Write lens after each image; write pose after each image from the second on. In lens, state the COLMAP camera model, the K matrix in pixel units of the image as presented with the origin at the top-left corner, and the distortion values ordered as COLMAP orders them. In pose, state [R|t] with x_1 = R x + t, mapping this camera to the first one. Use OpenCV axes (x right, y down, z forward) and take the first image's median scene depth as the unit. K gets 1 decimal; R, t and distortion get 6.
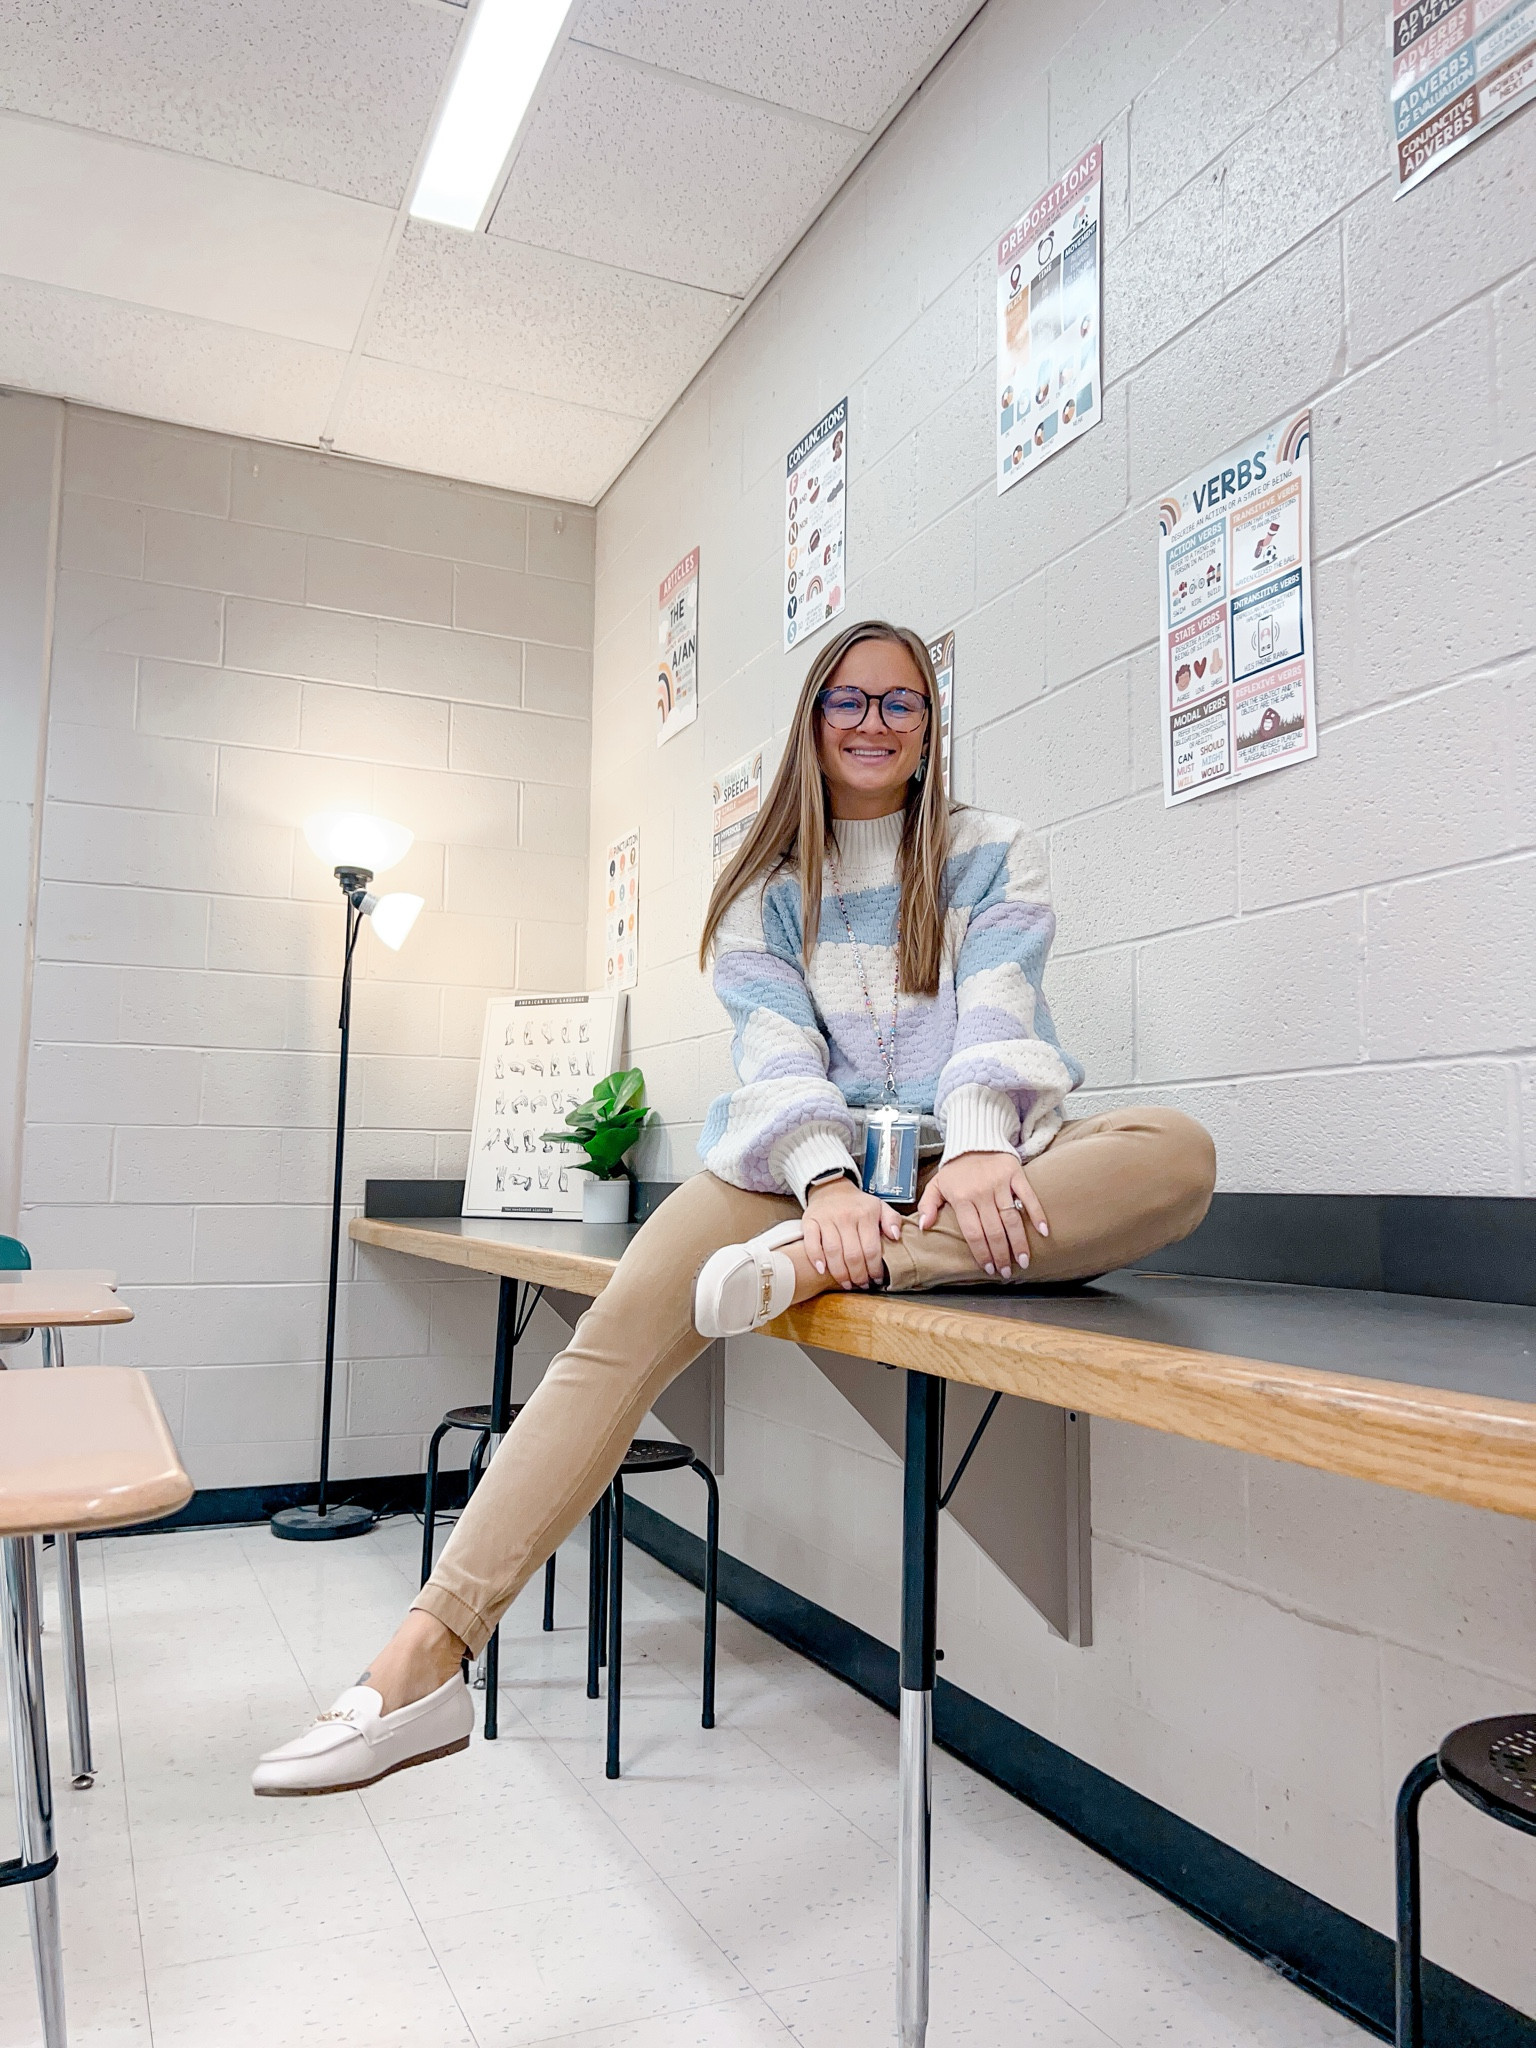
lens RADIAL K [[1537.7, 0, 767.0], [0, 1537.7, 1023.9], [0, 0, 1]] dist [-0.008598, 0.005299]
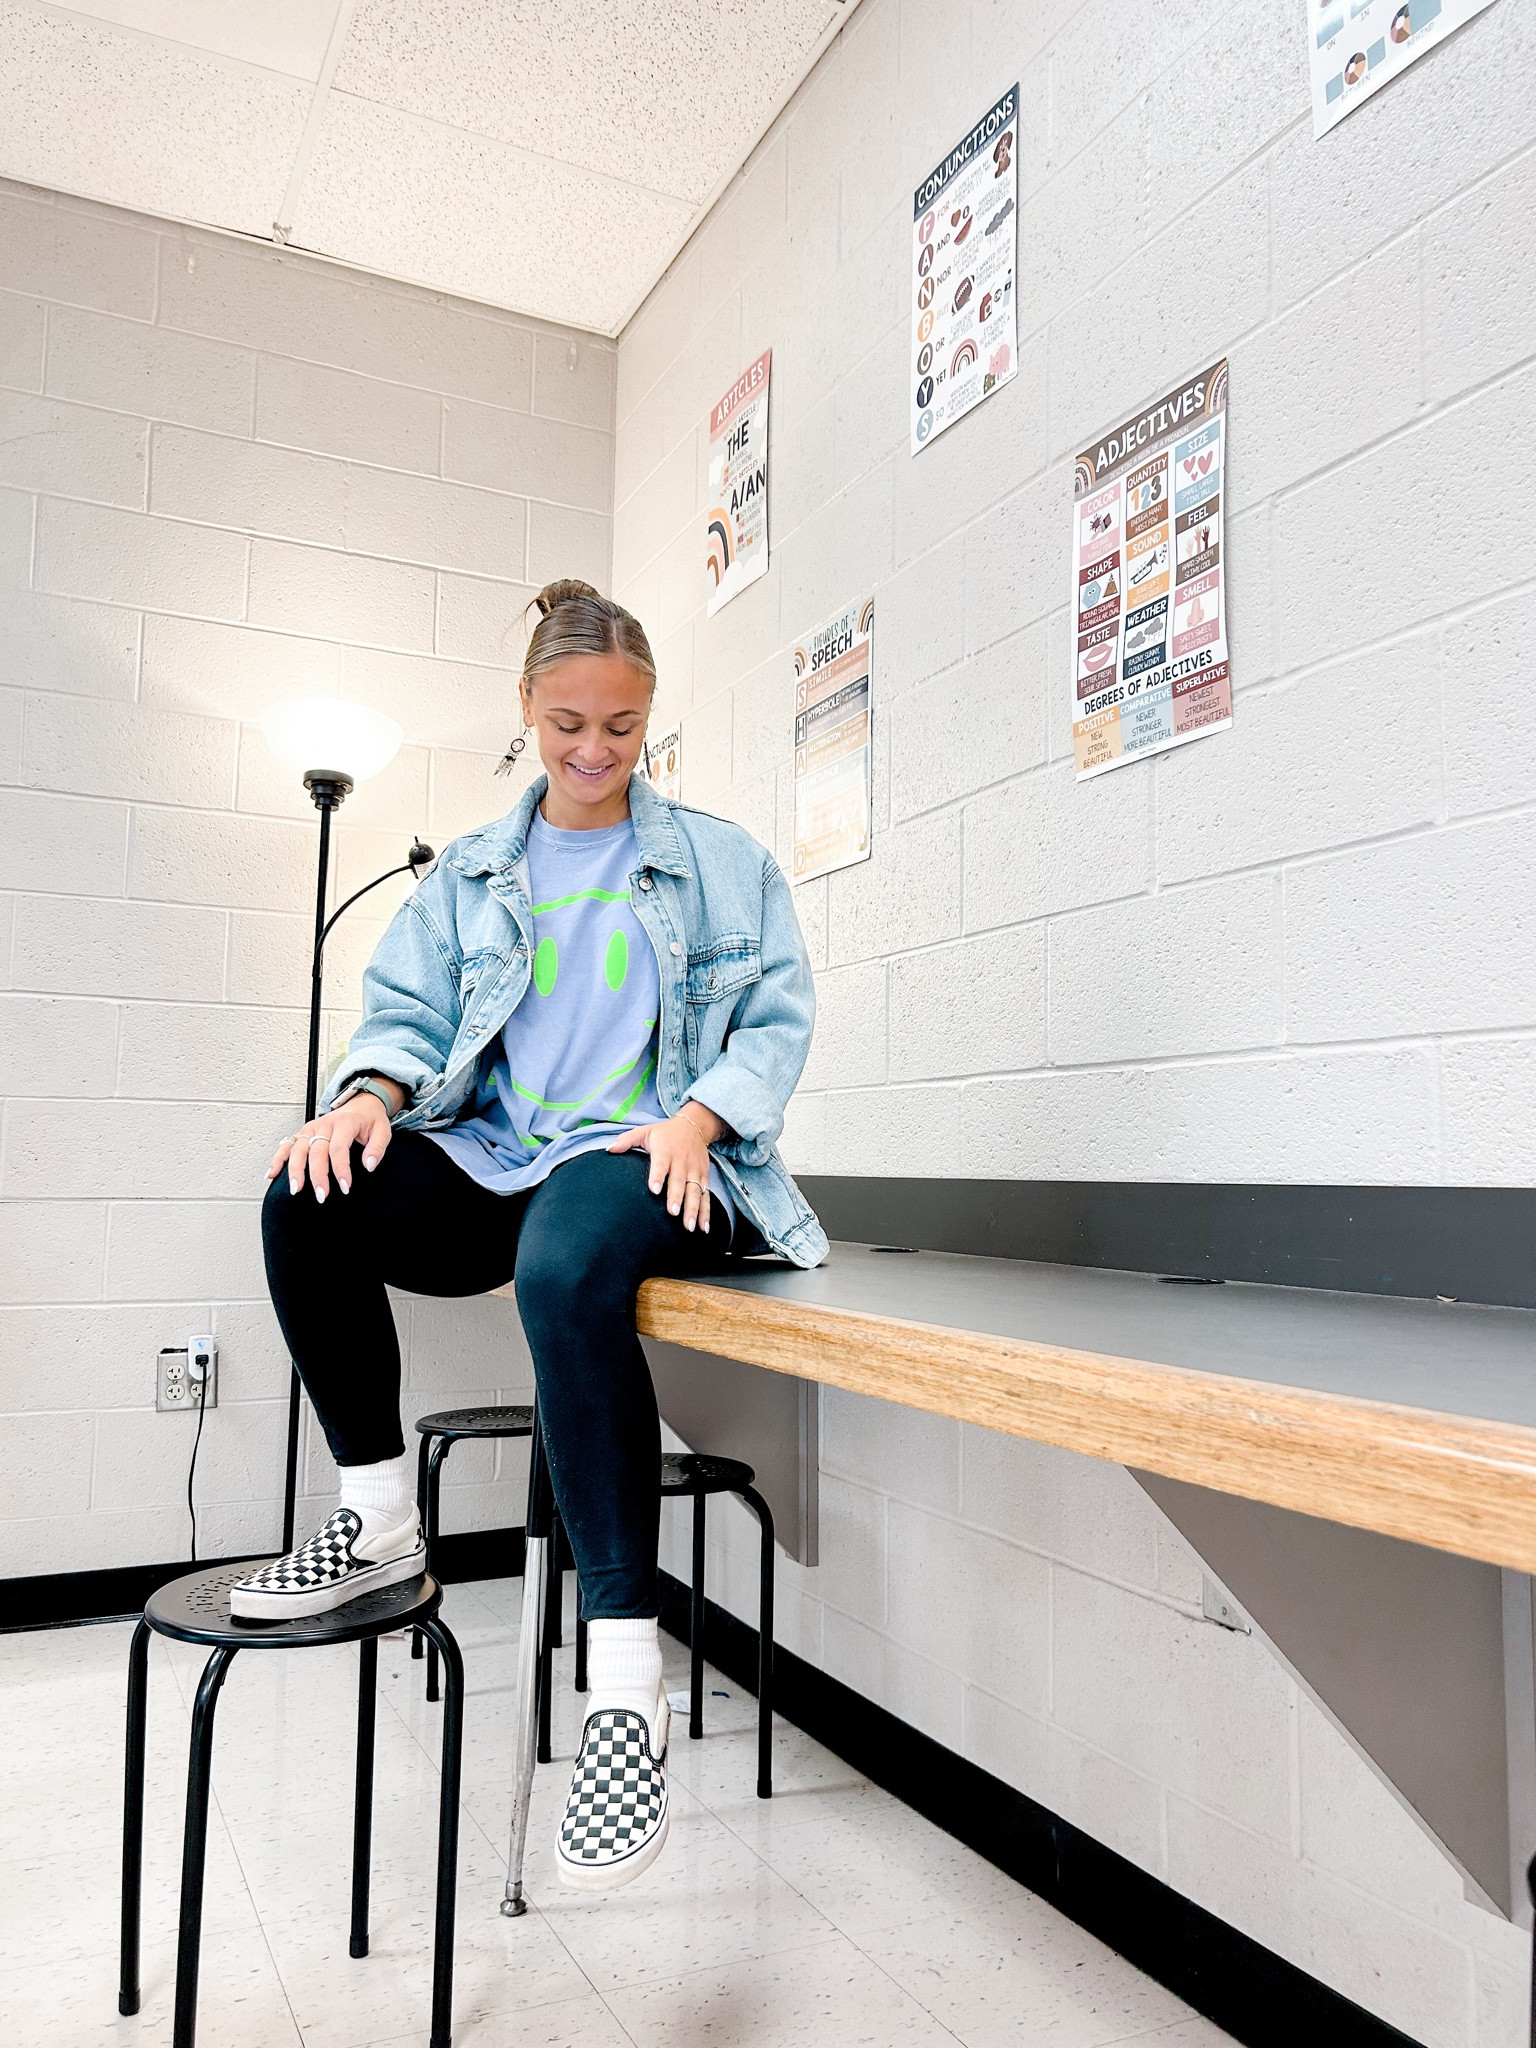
lens RADIAL K [[1537.7, 0, 770.0], [0, 1537.7, 1027.0], [0, 0, 1]] dist [-0.008598, 0.005299]
pose [[0.999298, 0.004738, 0.037165, -0.082863], [-0.005032, 0.999957, 0.007833, 0.027962], [-0.037127, -0.008014, 0.999278, 0.259870]]
